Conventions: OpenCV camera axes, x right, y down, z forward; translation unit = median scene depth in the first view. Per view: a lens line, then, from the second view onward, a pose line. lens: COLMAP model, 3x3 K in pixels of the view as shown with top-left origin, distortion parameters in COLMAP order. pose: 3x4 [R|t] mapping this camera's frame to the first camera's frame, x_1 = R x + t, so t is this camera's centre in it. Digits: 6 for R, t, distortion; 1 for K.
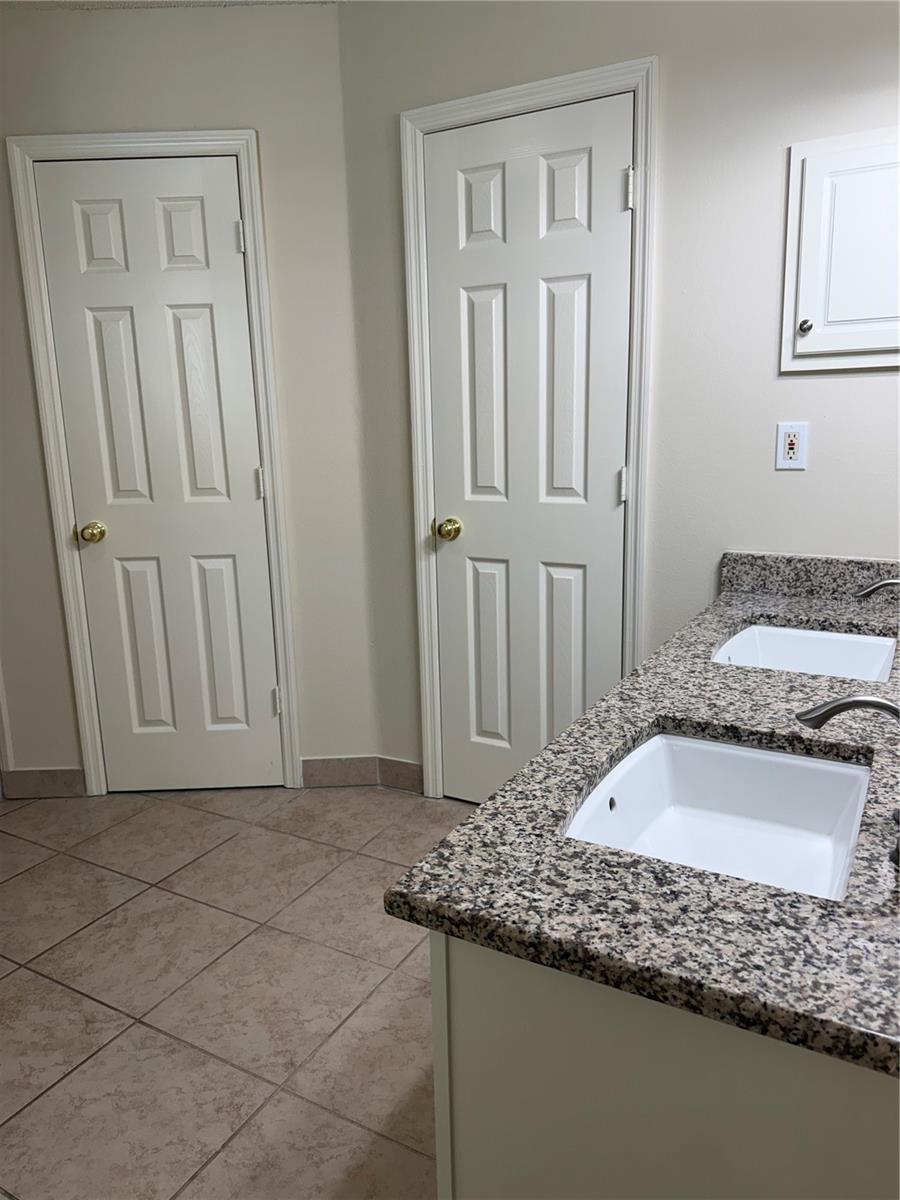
lens RADIAL K [[838.4, 0, 439.7], [0, 838.4, 594.1], [0, 0, 1]] dist [0.101835, -0.191046]
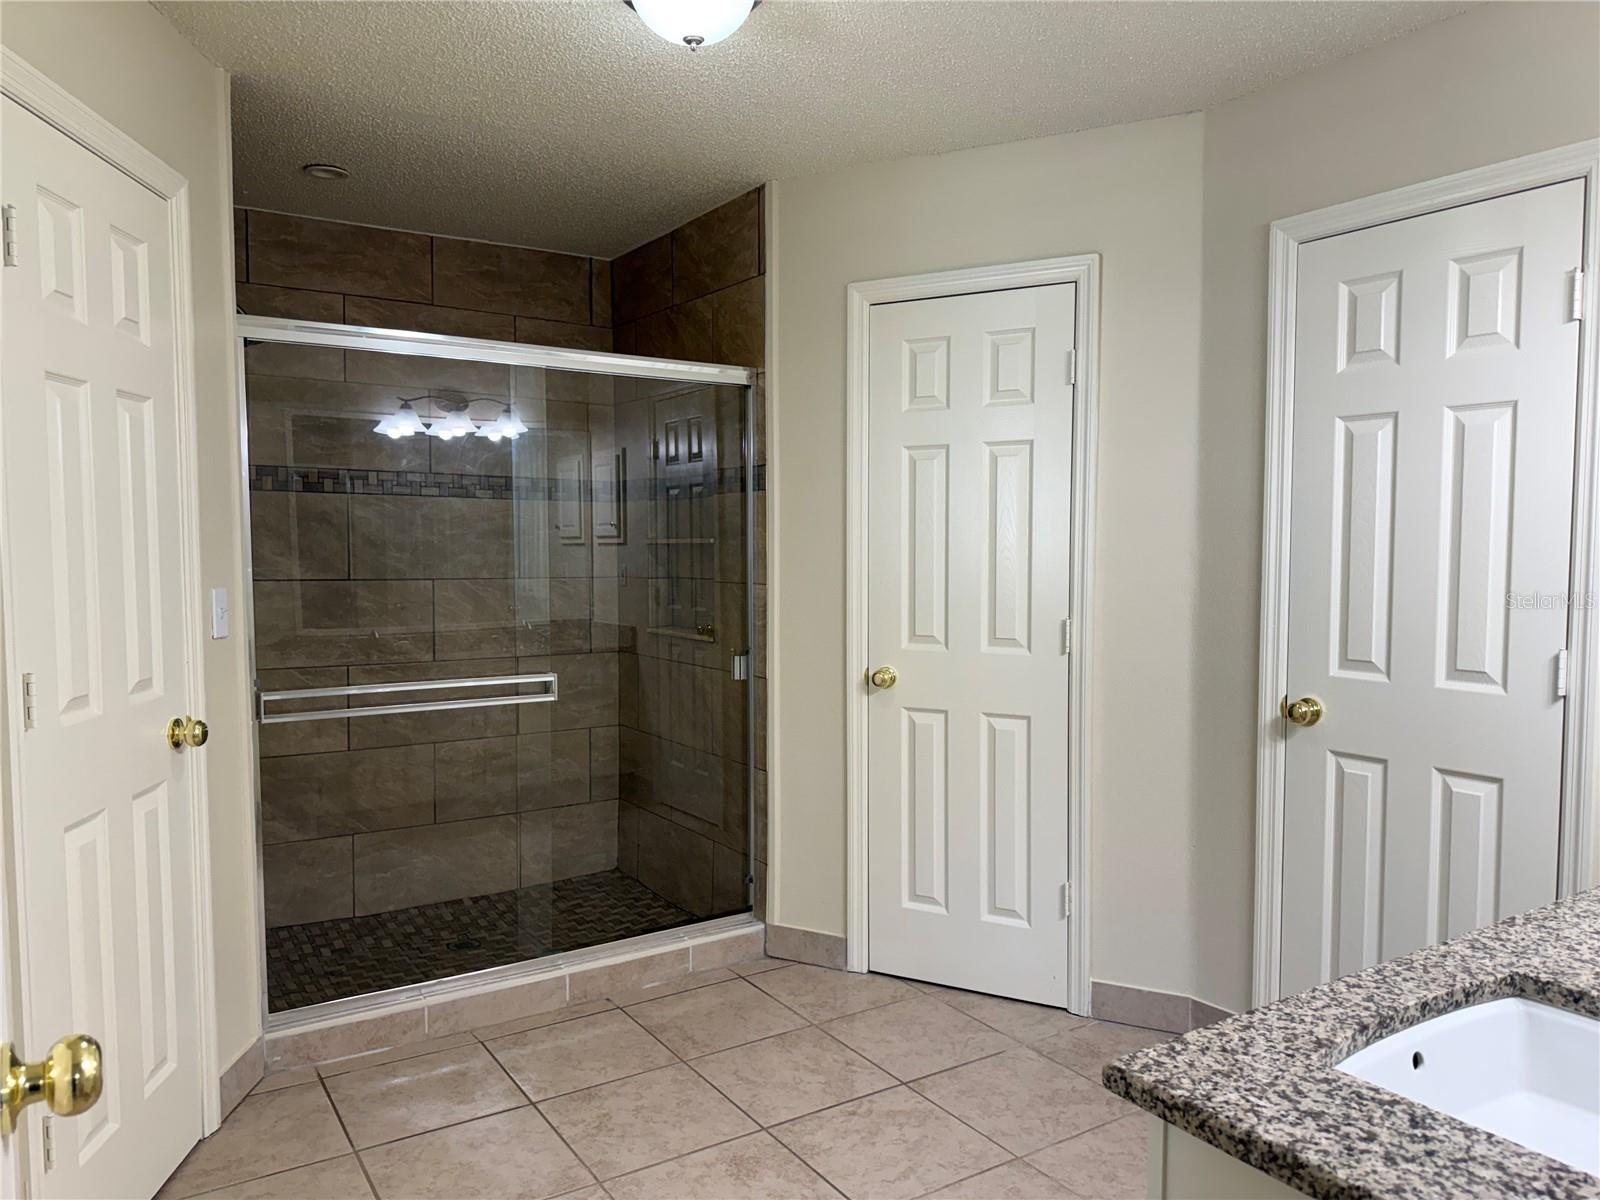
lens RADIAL K [[1133.8, 0, 797.2], [0, 1133.8, 605.8], [0, 0, 1]] dist [0.087584, -0.113560]
pose [[0.888923, 0.053514, -0.454920, 0.089696], [-0.118934, 0.986055, -0.116406, 0.007130], [0.442346, 0.157582, 0.882892, -0.200615]]
